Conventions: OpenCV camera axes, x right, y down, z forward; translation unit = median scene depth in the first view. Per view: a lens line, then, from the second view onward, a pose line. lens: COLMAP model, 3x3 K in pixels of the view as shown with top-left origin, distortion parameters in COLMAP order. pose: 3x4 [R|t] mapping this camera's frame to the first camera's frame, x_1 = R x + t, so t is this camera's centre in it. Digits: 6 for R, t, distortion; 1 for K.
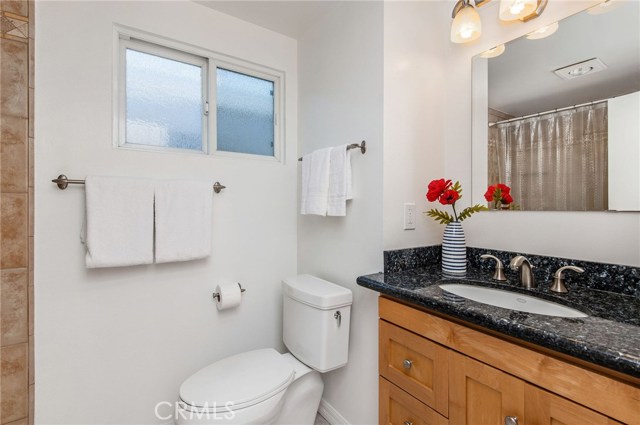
lens RADIAL K [[303.4, 0, 319.9], [0, 303.4, 208.9], [0, 0, 1]] dist [0.000504, 0.000085]
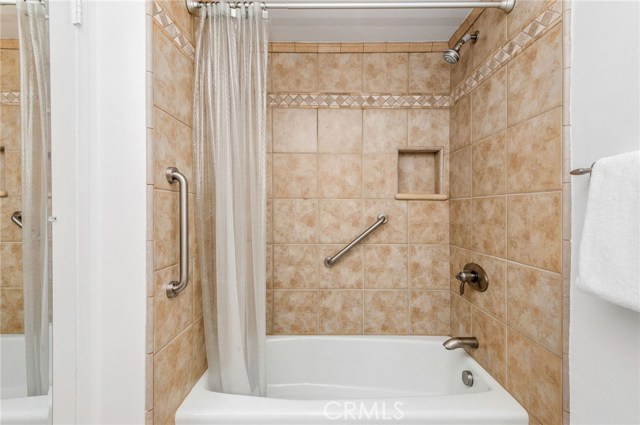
lens RADIAL K [[290.8, 0, 320.2], [0, 290.8, 209.7], [0, 0, 1]] dist [0.000326, -0.000202]
pose [[-0.566202, 0.009626, -0.824210, 0.133354], [-0.002416, 0.999908, 0.013337, -0.005843], [0.824263, 0.009542, -0.566127, 0.910219]]
